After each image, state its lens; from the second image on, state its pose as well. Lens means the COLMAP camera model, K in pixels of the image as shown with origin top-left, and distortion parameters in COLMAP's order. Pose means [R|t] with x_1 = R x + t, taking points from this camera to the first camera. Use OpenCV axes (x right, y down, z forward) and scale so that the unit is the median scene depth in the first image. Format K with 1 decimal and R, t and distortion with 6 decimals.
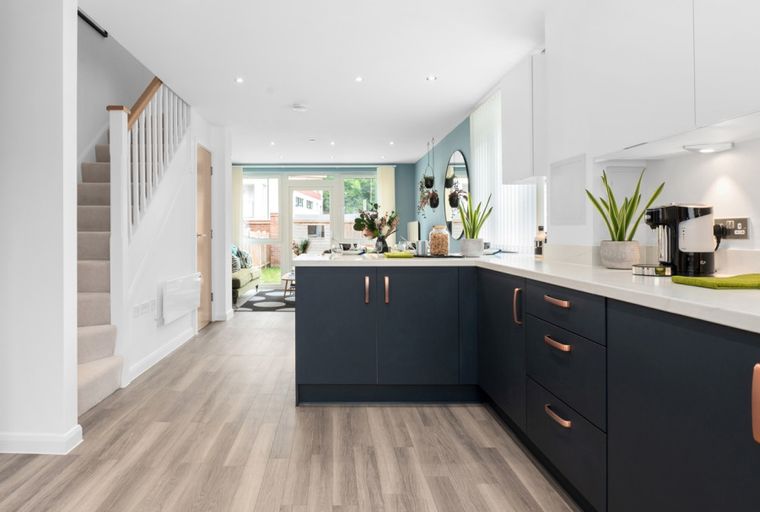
lens RADIAL K [[407.5, 0, 377.5], [0, 407.5, 239.6], [0, 0, 1]] dist [0.001784, -0.001276]
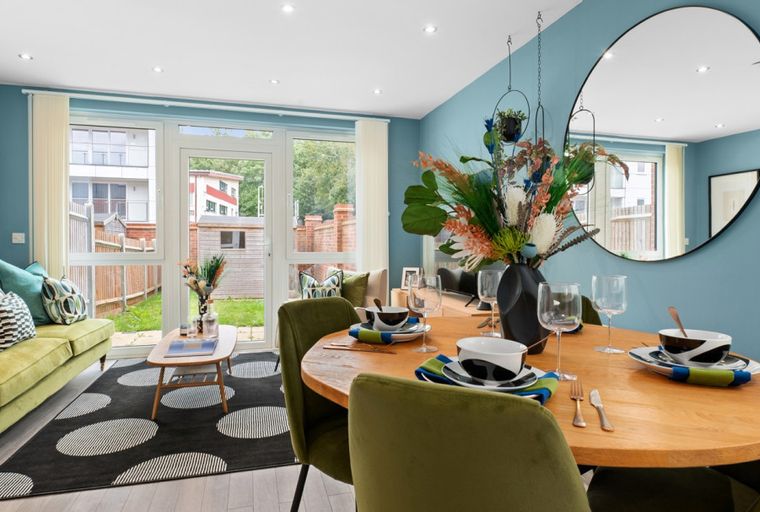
lens RADIAL K [[407.5, 0, 377.5], [0, 407.5, 239.6], [0, 0, 1]] dist [0.001784, -0.001276]
pose [[0.980566, 0.000789, 0.196188, -0.076549], [0.003463, 0.999767, -0.021329, -0.007962], [-0.196159, 0.021594, 0.980334, 0.451908]]
